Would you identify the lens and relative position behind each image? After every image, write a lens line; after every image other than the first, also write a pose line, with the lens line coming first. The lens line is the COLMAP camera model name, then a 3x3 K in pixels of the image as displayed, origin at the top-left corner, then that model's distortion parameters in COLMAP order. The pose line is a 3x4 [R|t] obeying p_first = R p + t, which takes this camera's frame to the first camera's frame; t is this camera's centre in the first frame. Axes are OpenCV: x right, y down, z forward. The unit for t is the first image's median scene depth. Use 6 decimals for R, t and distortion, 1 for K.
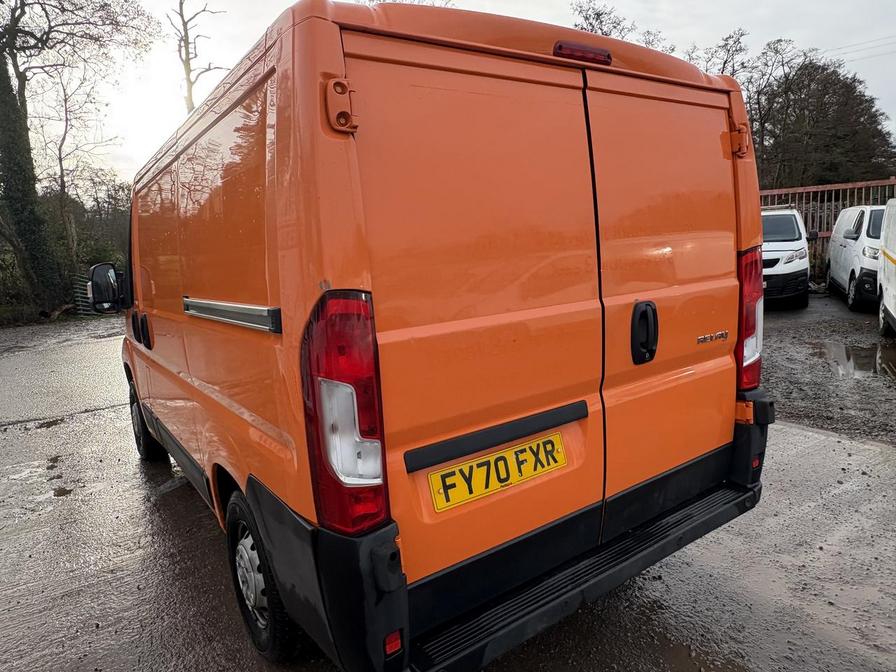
lens RADIAL K [[582.3, 0, 445.9], [0, 582.3, 331.4], [0, 0, 1]] dist [0.003873, -0.002180]
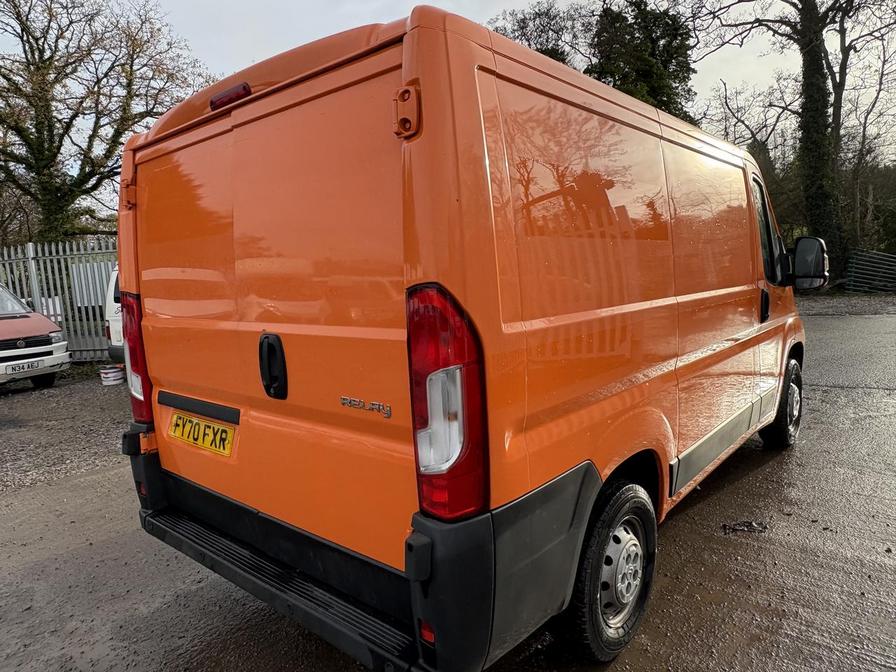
lens RADIAL K [[582.3, 0, 450.4], [0, 582.3, 334.4], [0, 0, 1]] dist [0.003873, -0.002180]
pose [[0.250571, 0.162339, -0.954390, 1.351979], [-0.107450, 0.984413, 0.139236, -0.218832], [0.962117, 0.067661, 0.264109, 1.060013]]
